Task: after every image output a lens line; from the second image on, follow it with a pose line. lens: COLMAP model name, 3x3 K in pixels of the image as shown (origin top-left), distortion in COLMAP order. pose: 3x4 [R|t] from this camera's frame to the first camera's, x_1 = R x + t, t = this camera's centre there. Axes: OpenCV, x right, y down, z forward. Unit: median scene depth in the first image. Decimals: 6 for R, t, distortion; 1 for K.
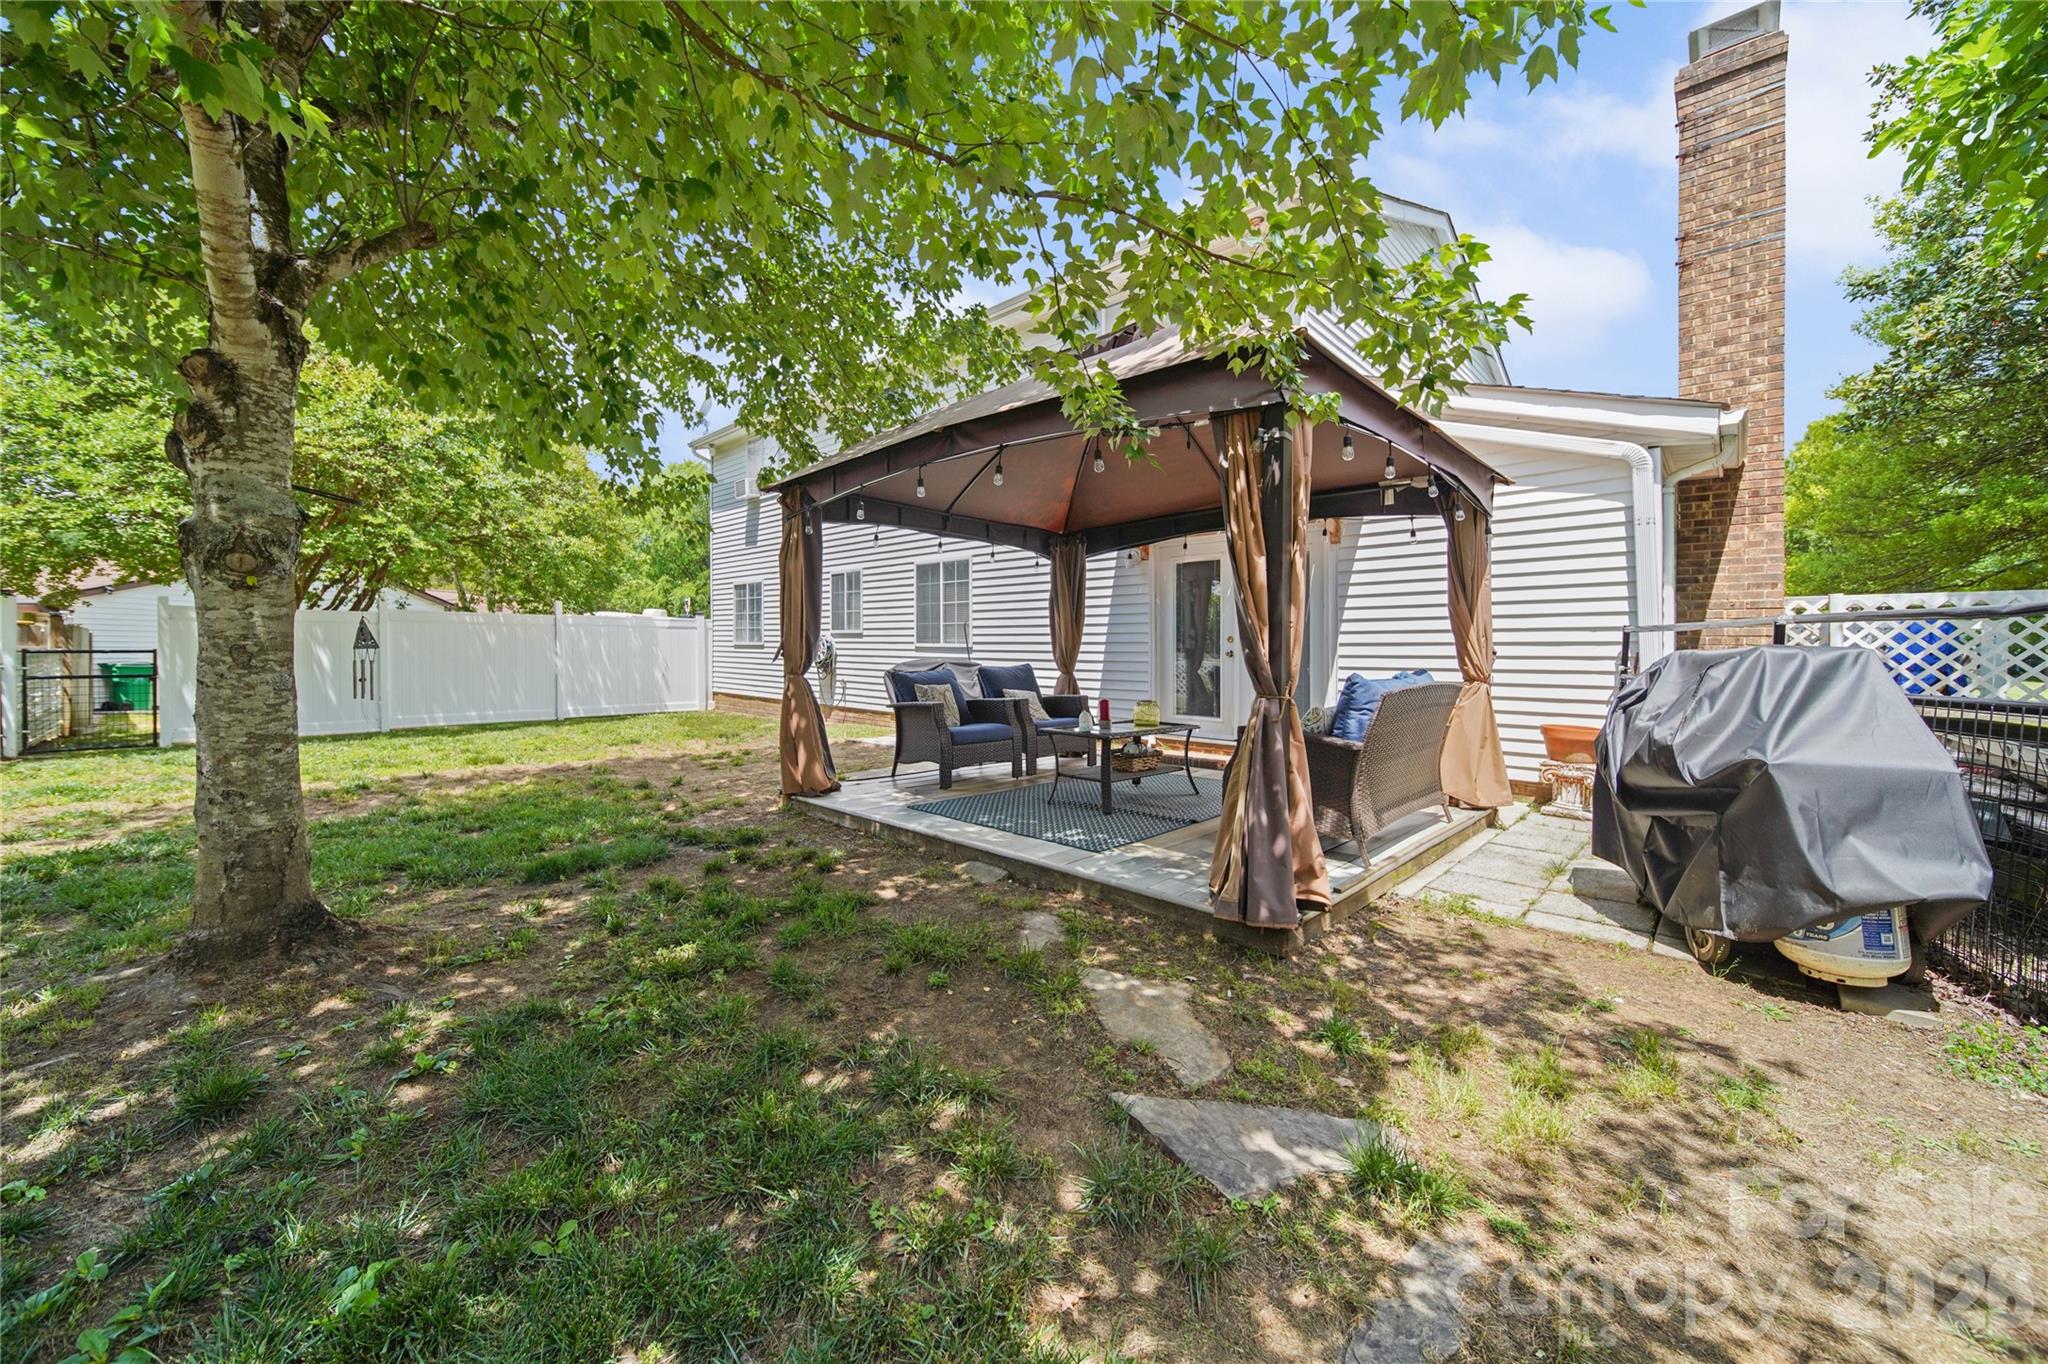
lens RADIAL K [[730.1, 0, 1027.1], [0, 730.1, 673.1], [0, 0, 1]] dist [-0.001097, -0.000660]
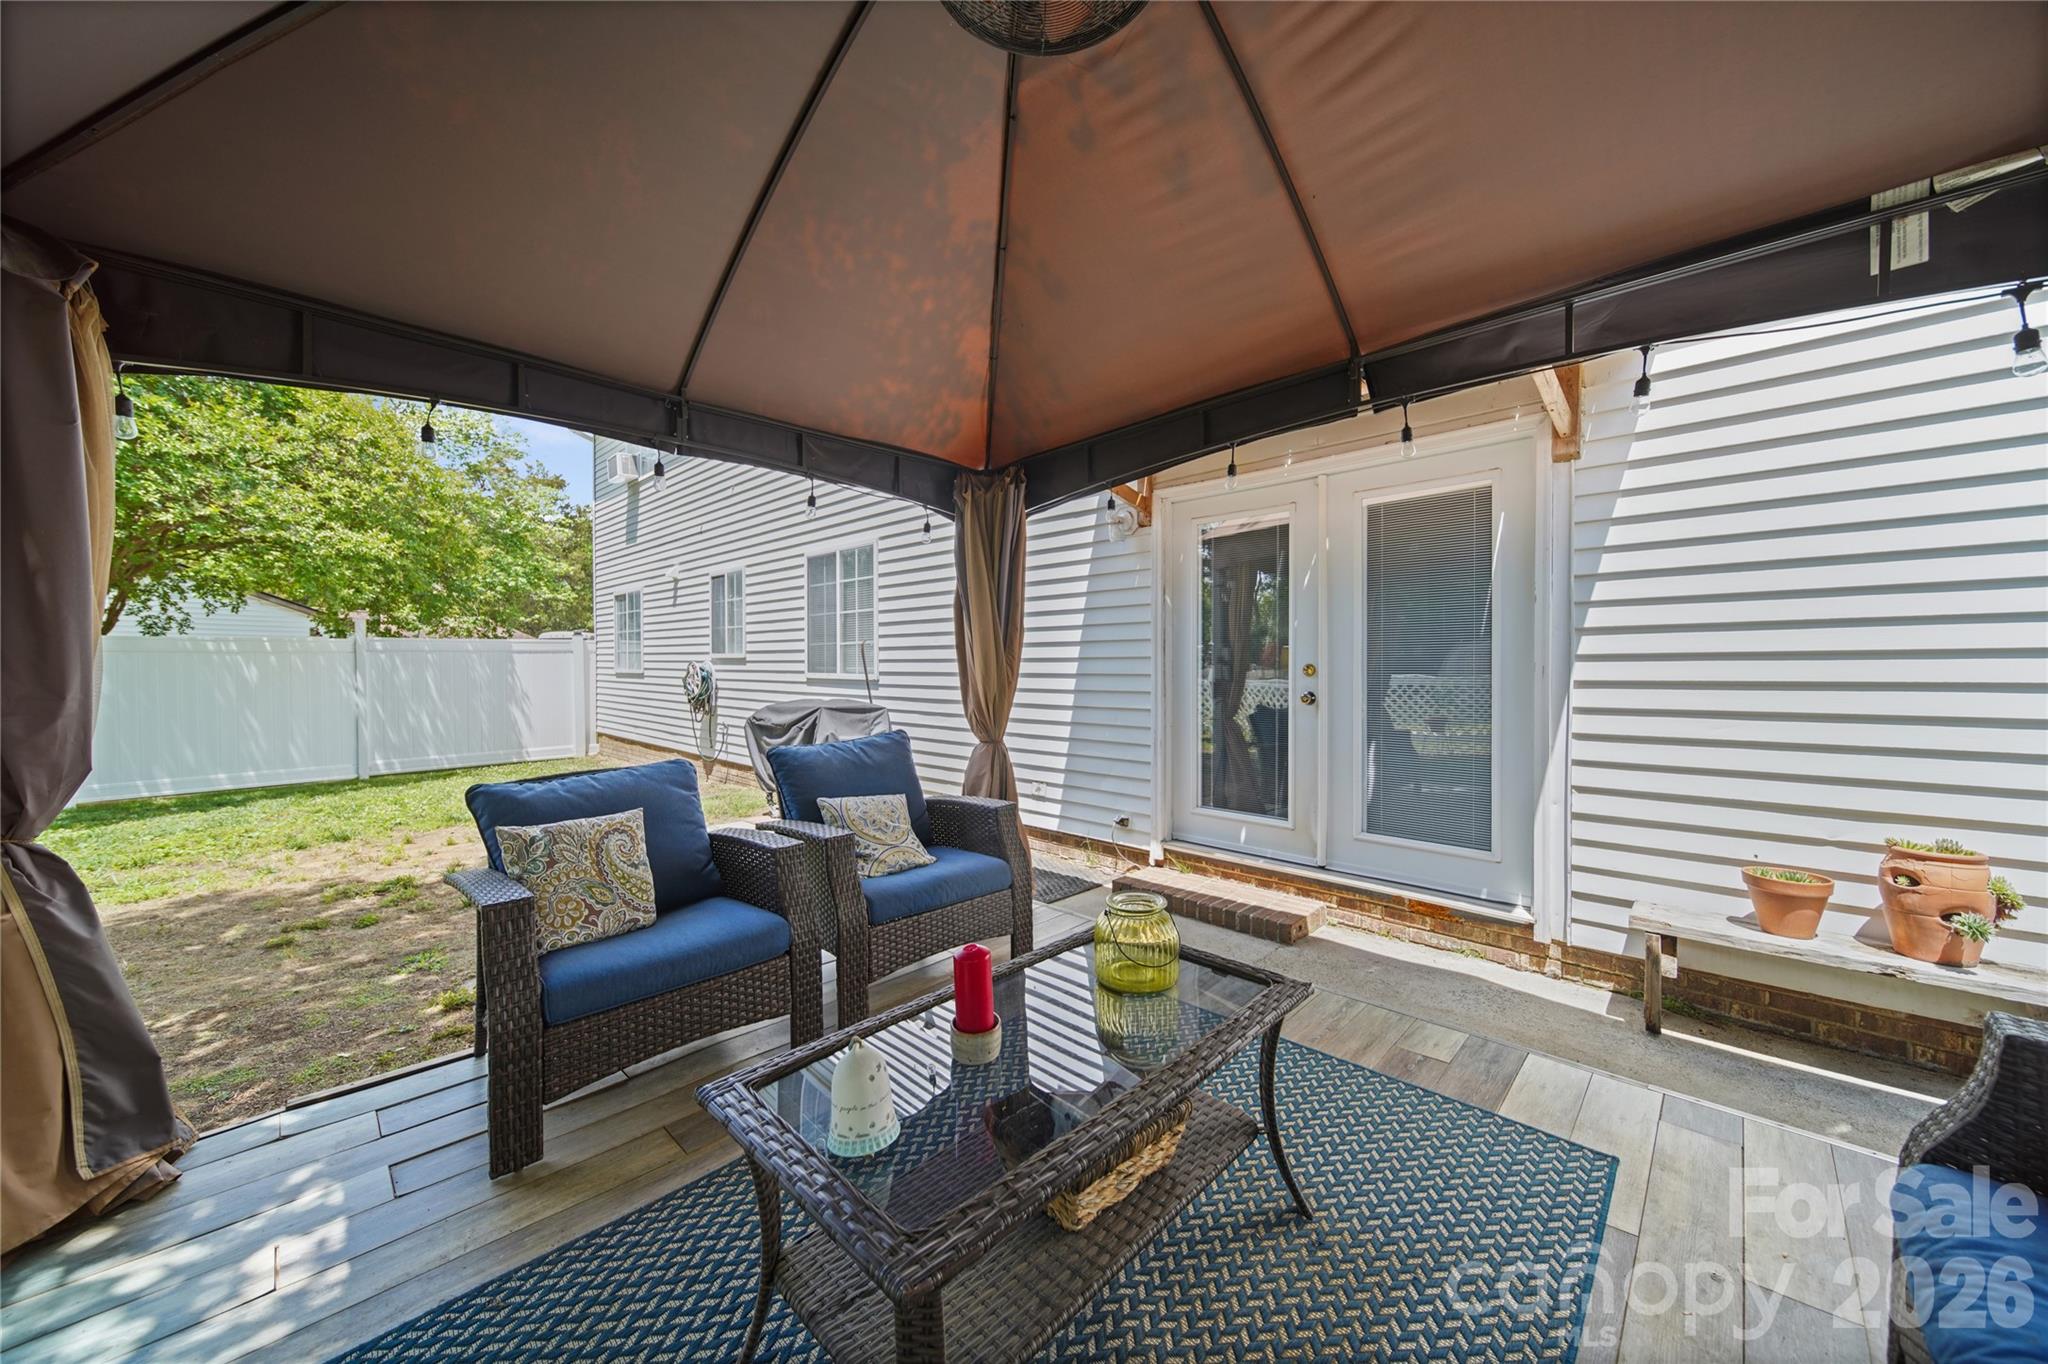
lens RADIAL K [[730.1, 0, 1027.1], [0, 730.1, 673.1], [0, 0, 1]] dist [-0.001097, -0.000660]
pose [[0.999888, -0.014220, -0.004620, 0.071920], [0.014130, 0.999723, -0.018818, -0.033592], [0.004886, 0.018750, 0.999812, 0.435489]]
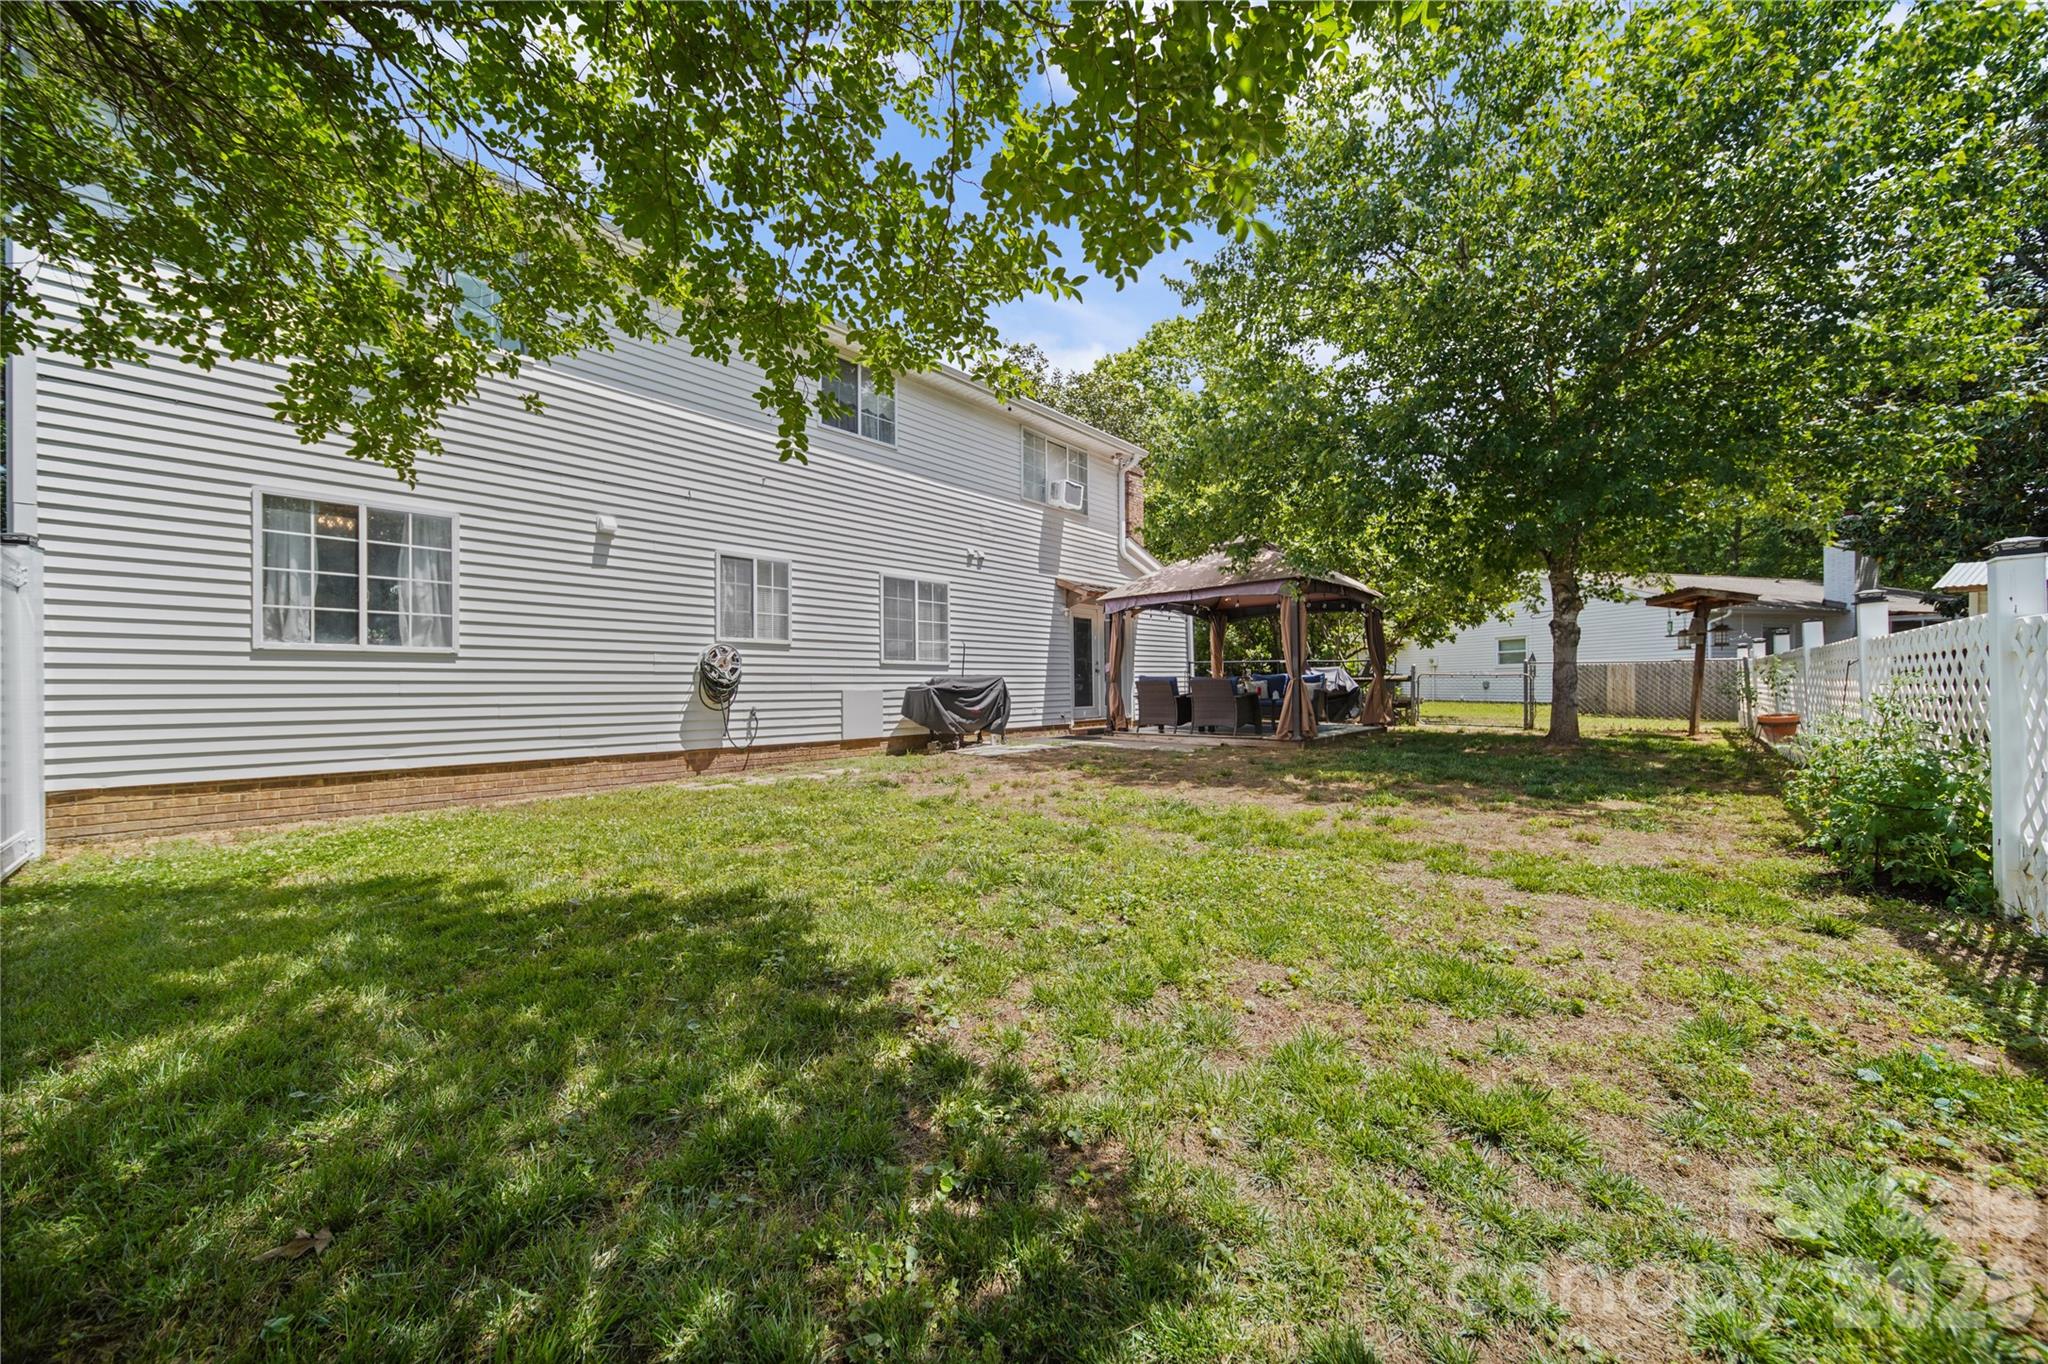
lens RADIAL K [[730.1, 0, 1027.1], [0, 730.1, 673.1], [0, 0, 1]] dist [-0.001097, -0.000660]
pose [[-0.031453, -0.015012, 0.999392, -1.448537], [0.015720, 0.999756, 0.015512, -0.047525], [-0.999382, 0.016199, -0.031210, 1.129588]]
